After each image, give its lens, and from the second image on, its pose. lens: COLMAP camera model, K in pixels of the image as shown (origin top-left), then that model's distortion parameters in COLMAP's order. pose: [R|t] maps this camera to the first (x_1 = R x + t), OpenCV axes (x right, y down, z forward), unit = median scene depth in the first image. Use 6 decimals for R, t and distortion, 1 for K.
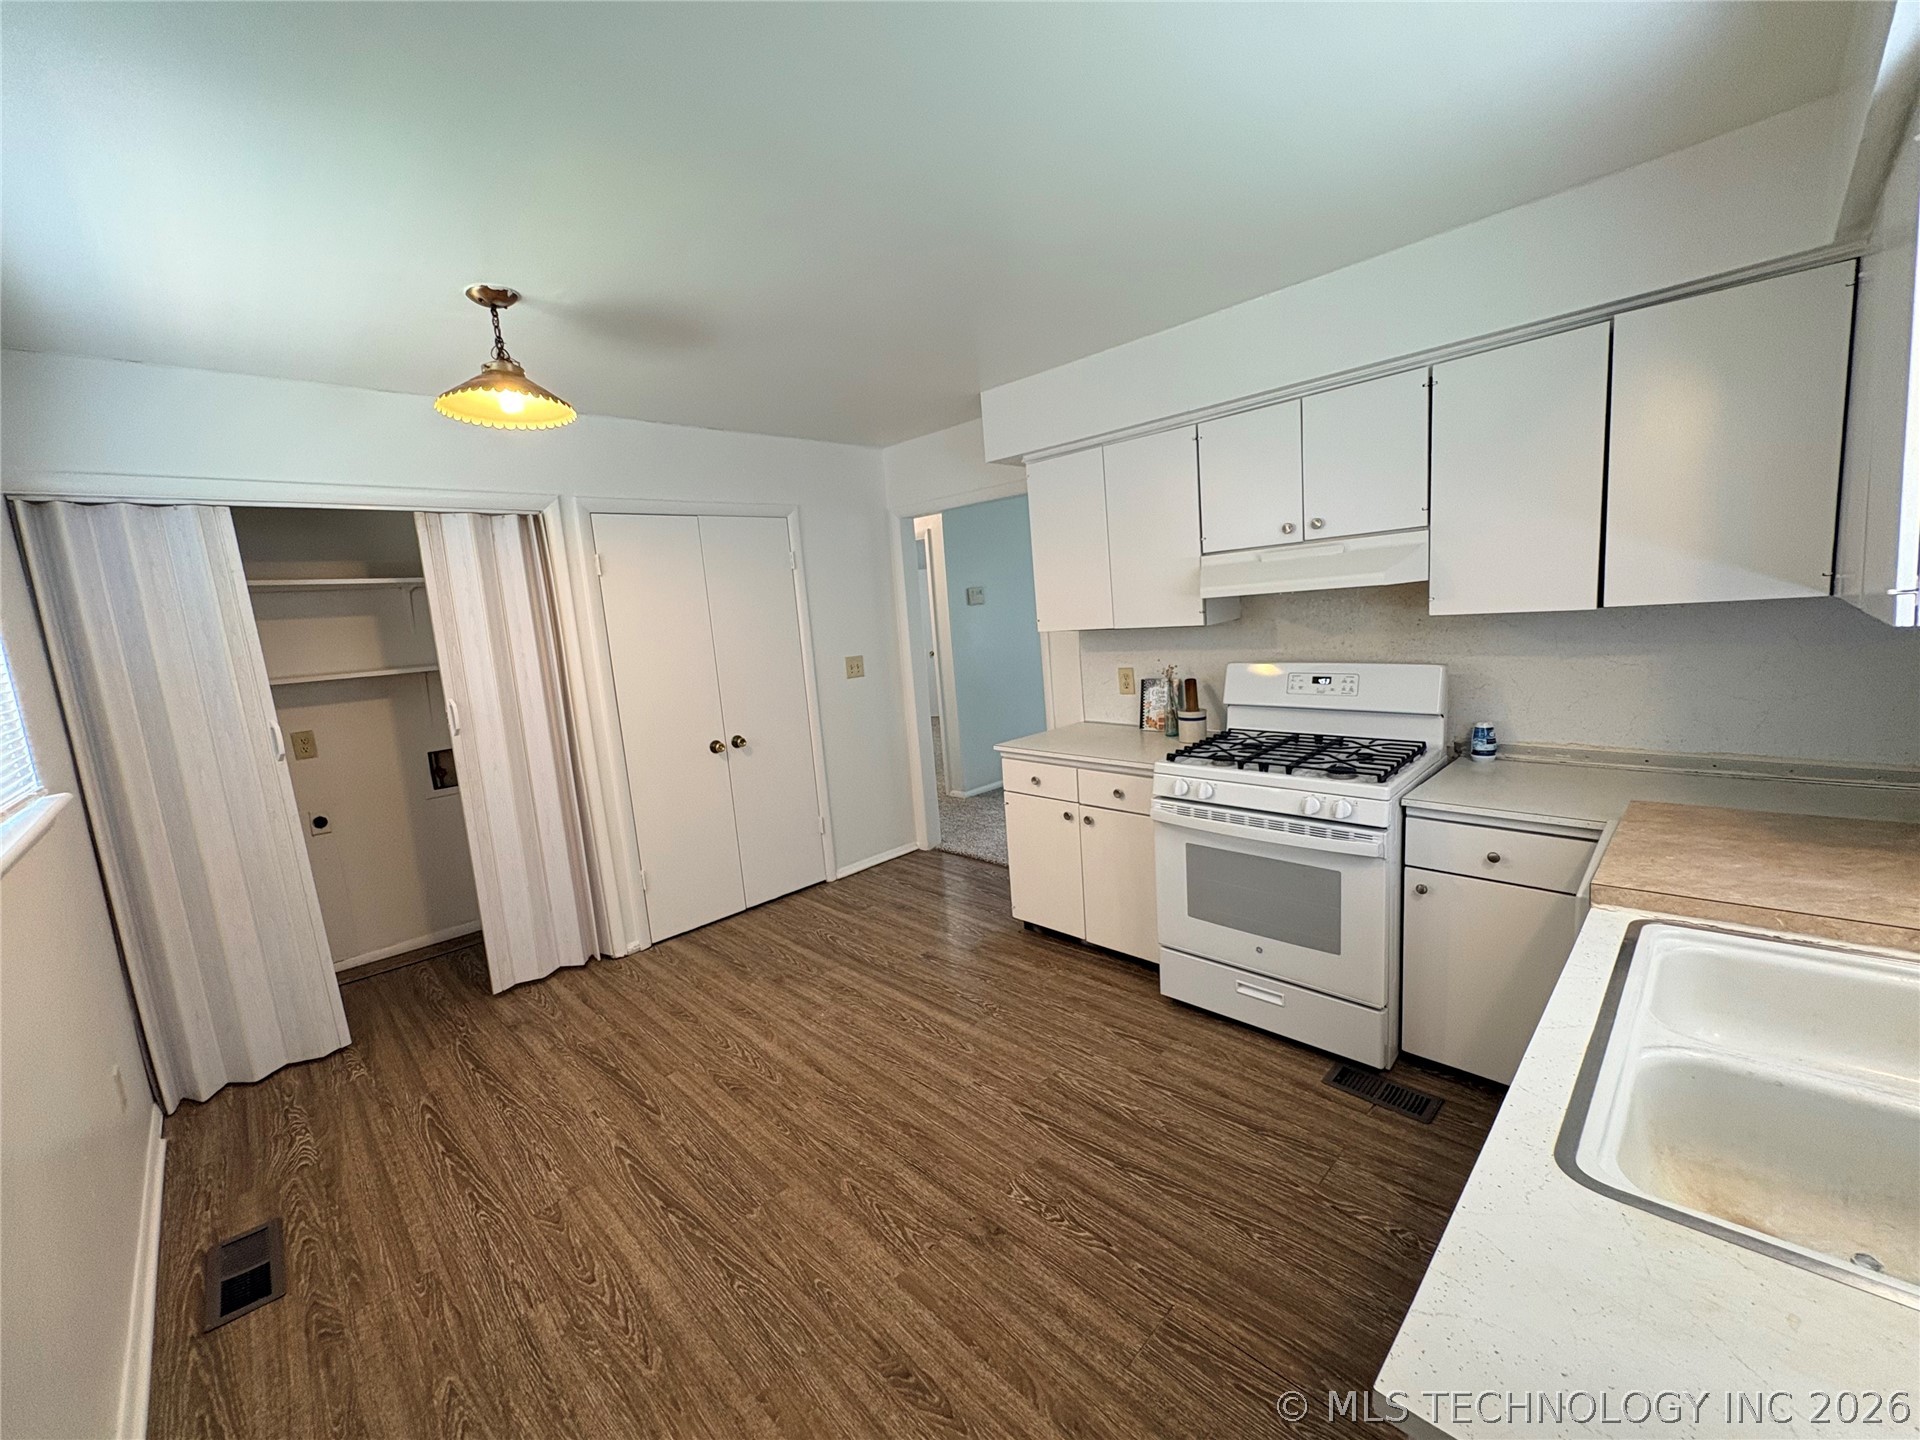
lens RADIAL K [[766.4, 0, 957.8], [0, 766.4, 721.2], [0, 0, 1]] dist [0.000683, -0.000239]
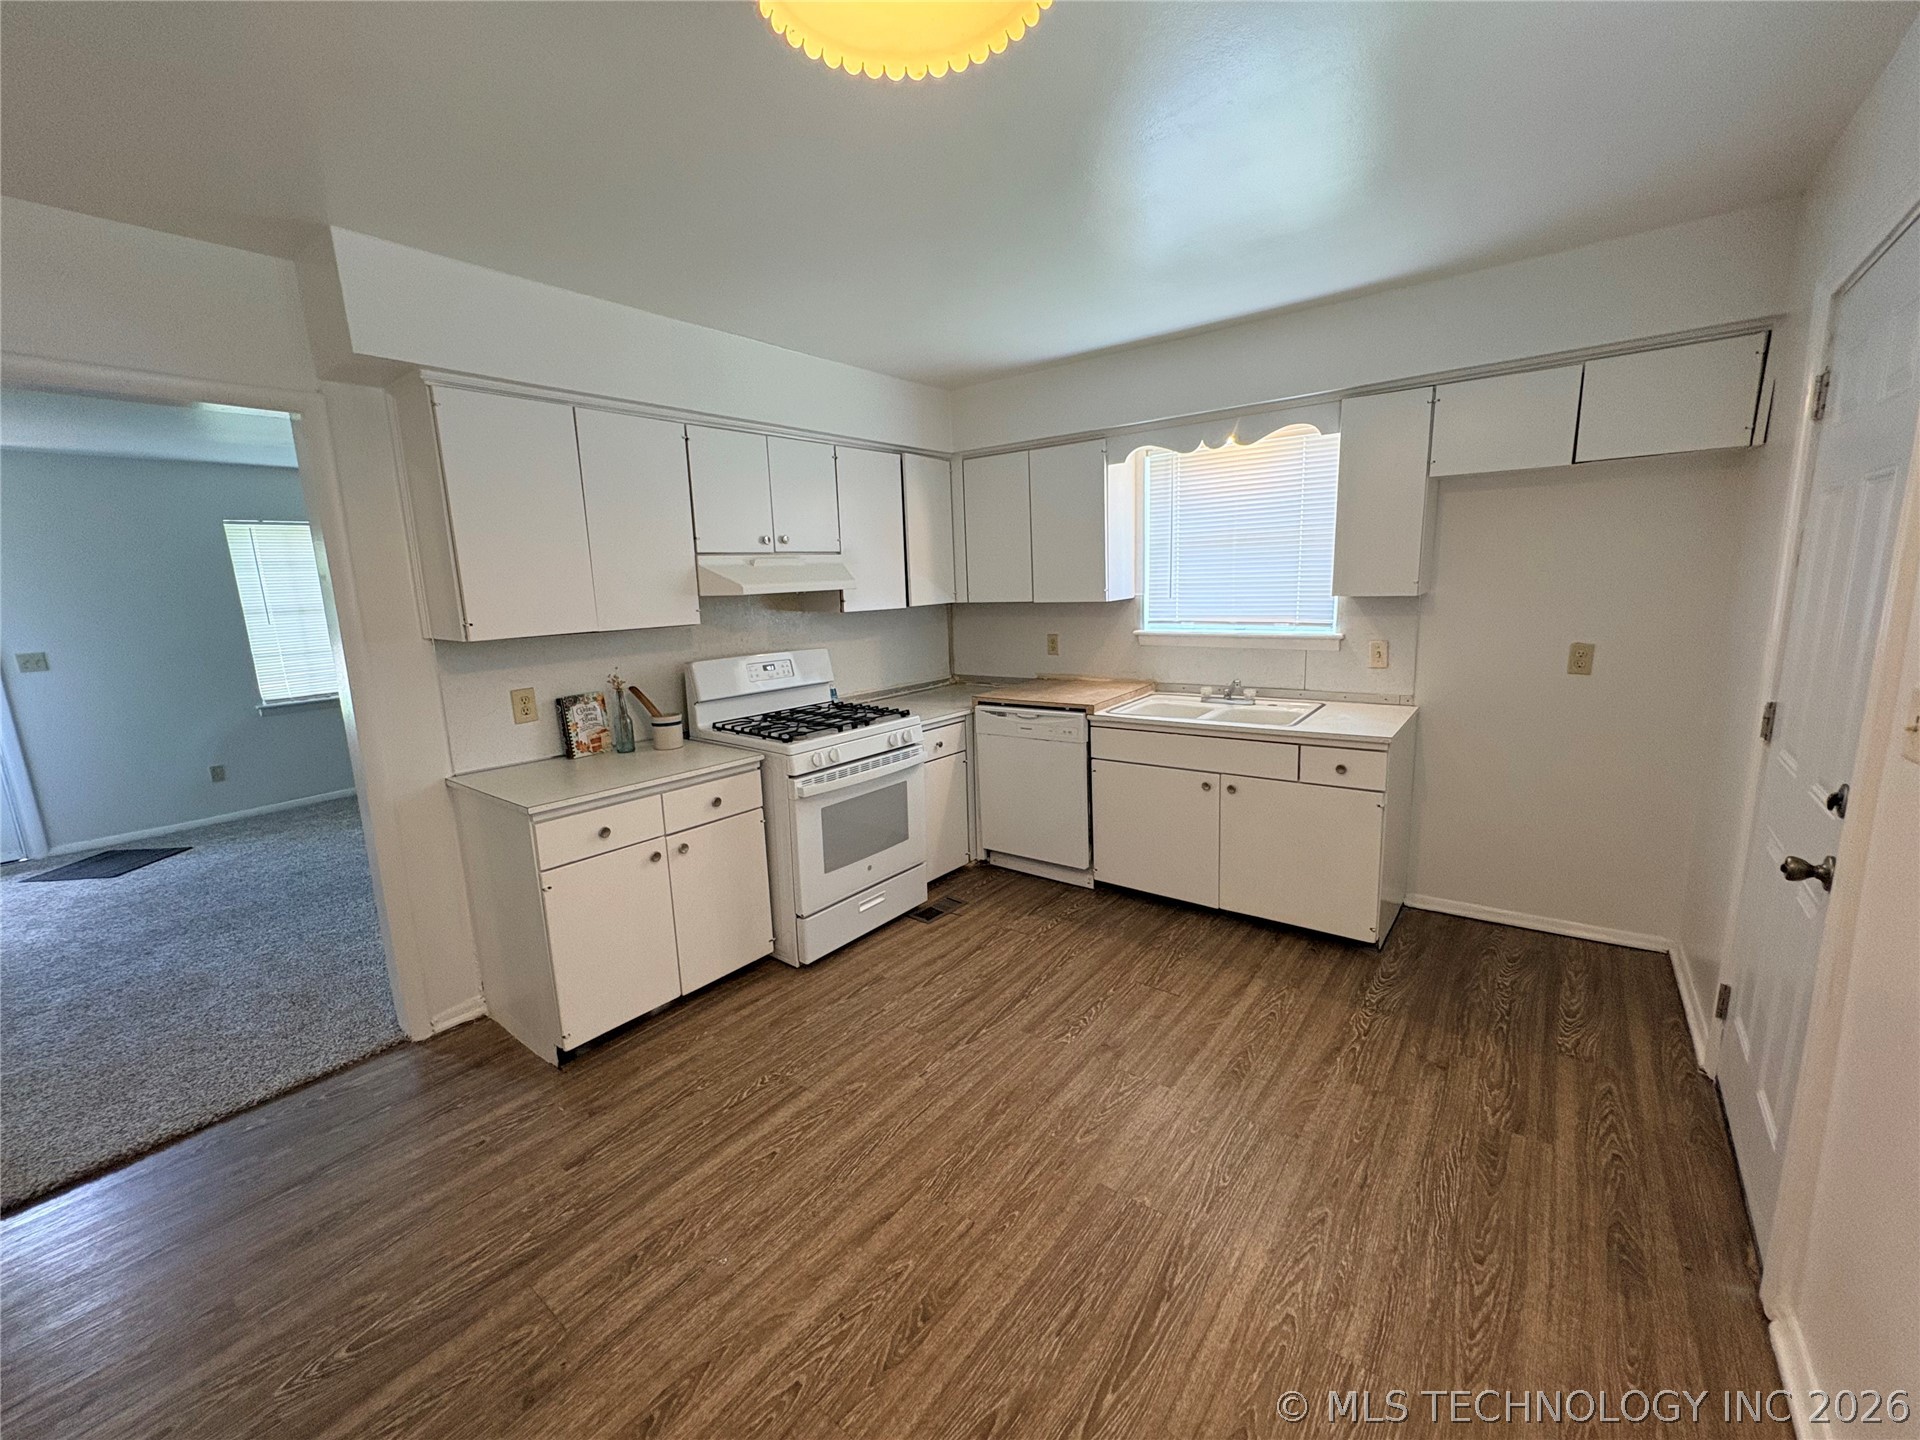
lens RADIAL K [[766.4, 0, 957.8], [0, 766.4, 721.2], [0, 0, 1]] dist [0.000683, -0.000239]
pose [[-0.121826, -0.099458, 0.987556, -0.882940], [0.192678, 0.973670, 0.121828, -0.068900], [-0.973670, 0.205122, -0.099455, 0.954346]]
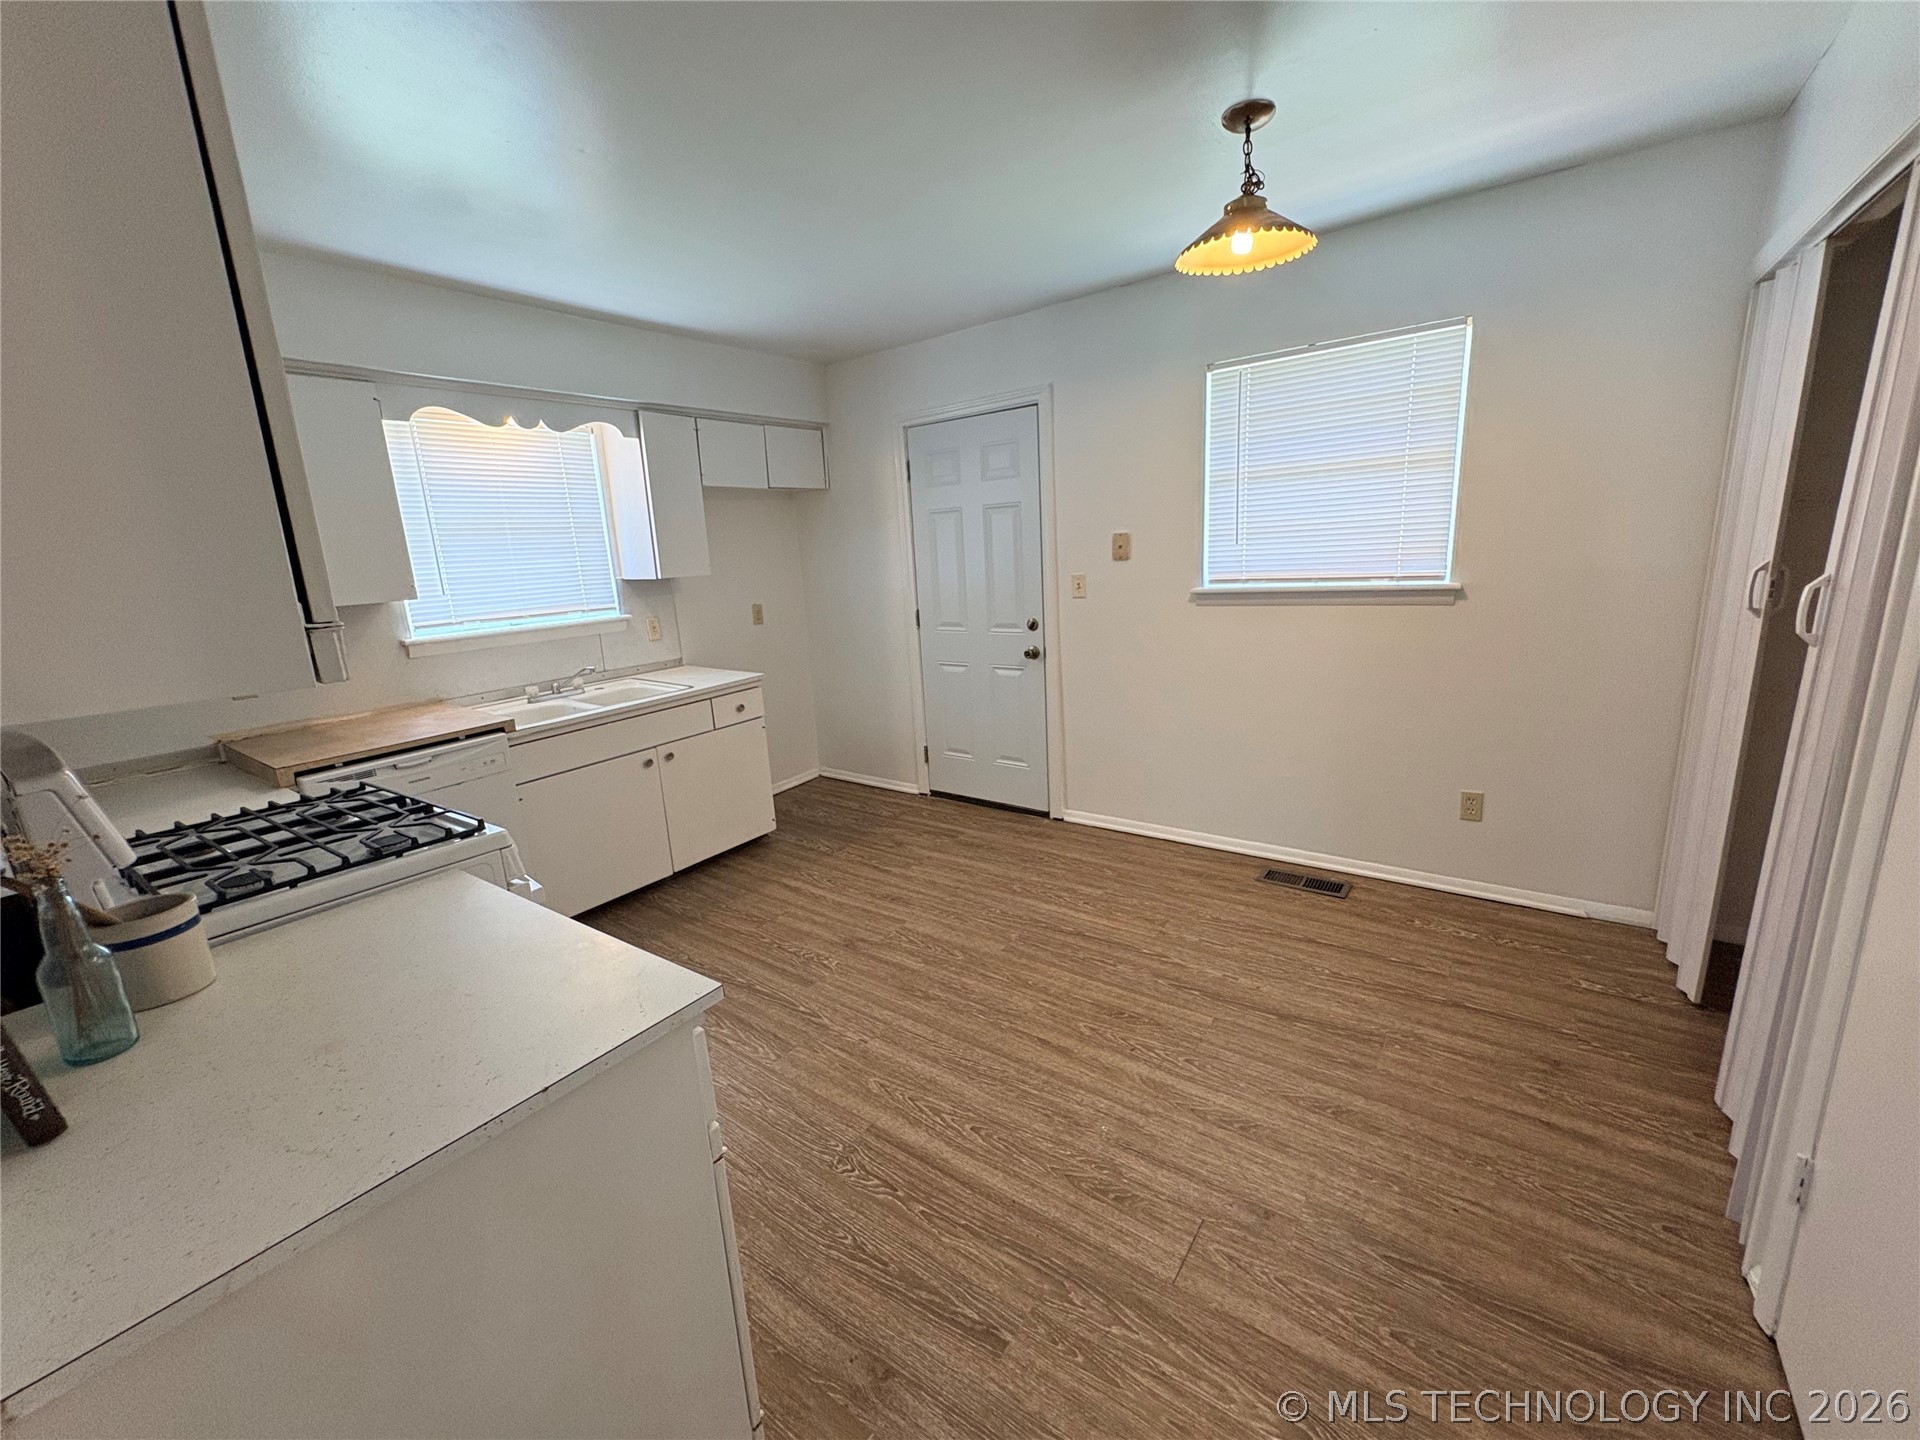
lens RADIAL K [[776.6, 0, 955.2], [0, 776.6, 716.6], [0, 0, 1]] dist [0.016767, -0.000116]
pose [[-0.978283, 0.165132, -0.125275, -0.030968], [0.108197, 0.922354, 0.370886, -0.244319], [0.176793, 0.349277, -0.920190, 1.756585]]
